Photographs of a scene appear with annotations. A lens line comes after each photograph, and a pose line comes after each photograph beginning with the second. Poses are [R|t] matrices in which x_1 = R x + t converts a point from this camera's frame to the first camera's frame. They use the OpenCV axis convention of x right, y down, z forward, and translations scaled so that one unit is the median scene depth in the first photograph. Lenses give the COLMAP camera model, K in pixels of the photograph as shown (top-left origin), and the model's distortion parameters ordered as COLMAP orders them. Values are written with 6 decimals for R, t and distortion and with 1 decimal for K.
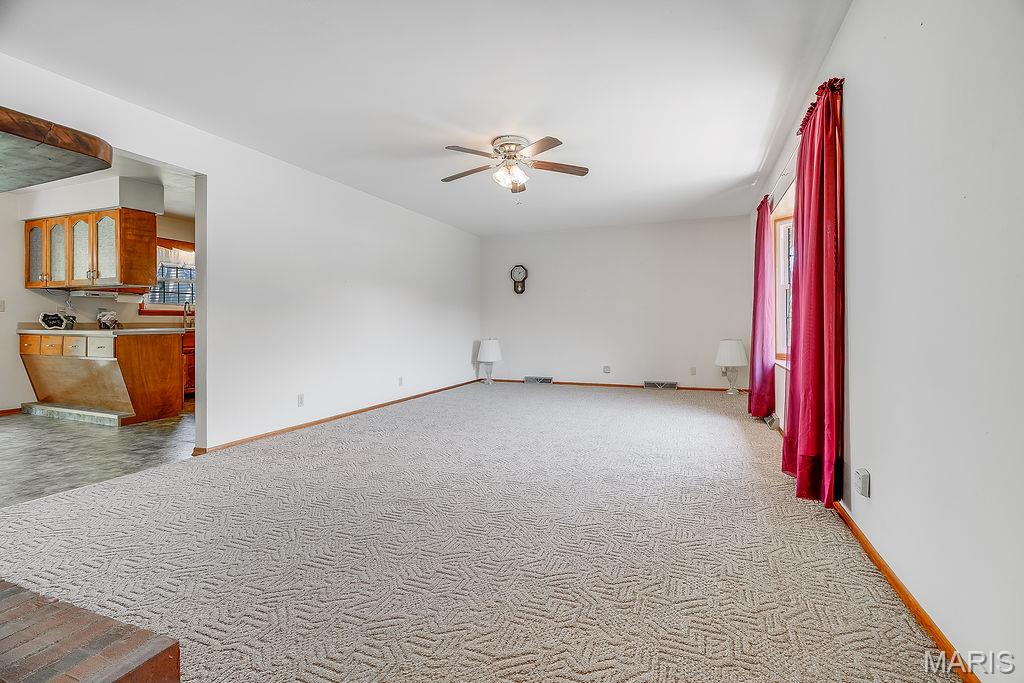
lens RADIAL K [[464.8, 0, 512.6], [0, 464.8, 326.1], [0, 0, 1]] dist [-0.000006, 0.000076]
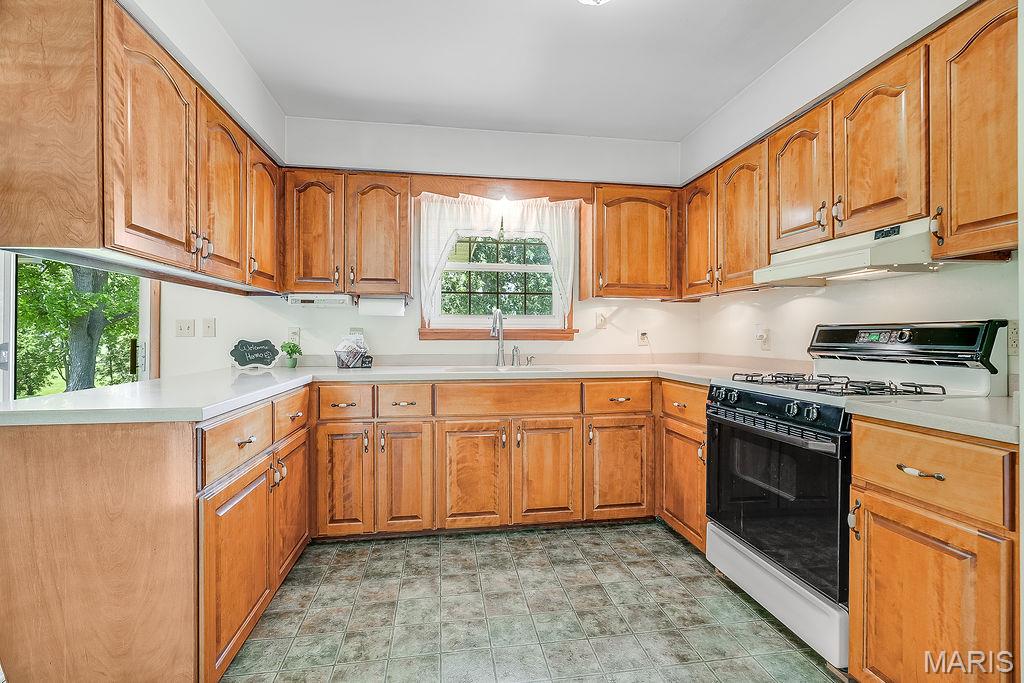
lens RADIAL K [[464.9, 0, 511.6], [0, 464.9, 333.3], [0, 0, 1]] dist [-0.001498, -0.000293]
pose [[0.505737, -0.004101, -0.862678, -0.397077], [-0.007736, 0.999927, -0.009288, -0.033927], [0.862653, 0.011371, 0.505669, 1.043861]]
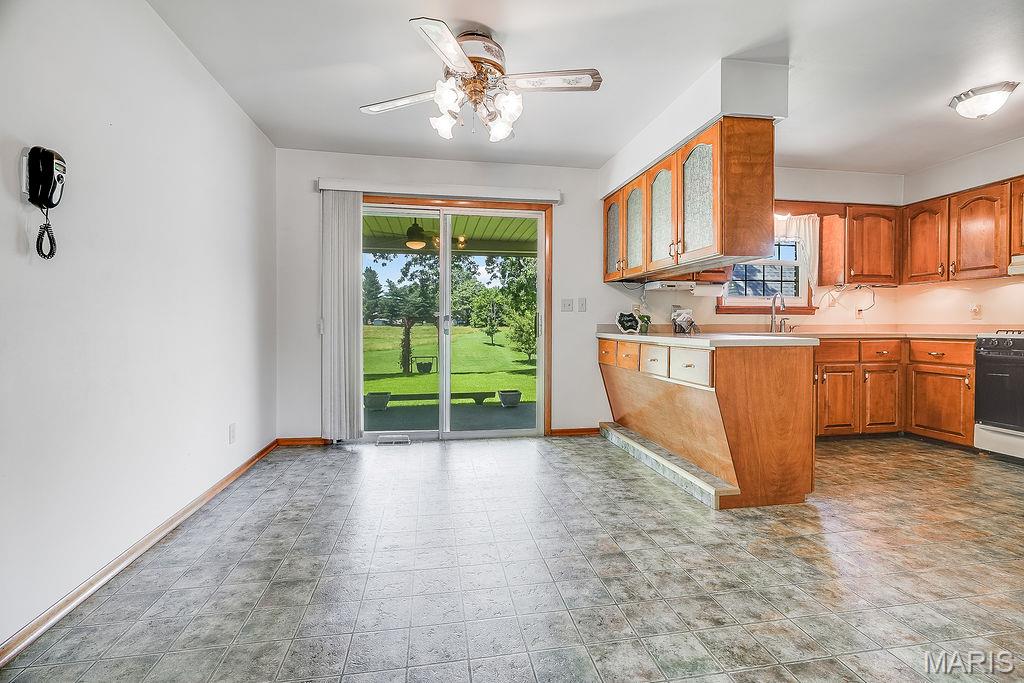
lens RADIAL K [[464.8, 0, 512.6], [0, 464.8, 326.1], [0, 0, 1]] dist [-0.000006, 0.000076]
pose [[0.530377, 0.003543, -0.847755, -0.459921], [-0.006490, 0.999979, 0.000120, -0.003805], [0.847737, 0.005438, 0.530389, 0.450711]]
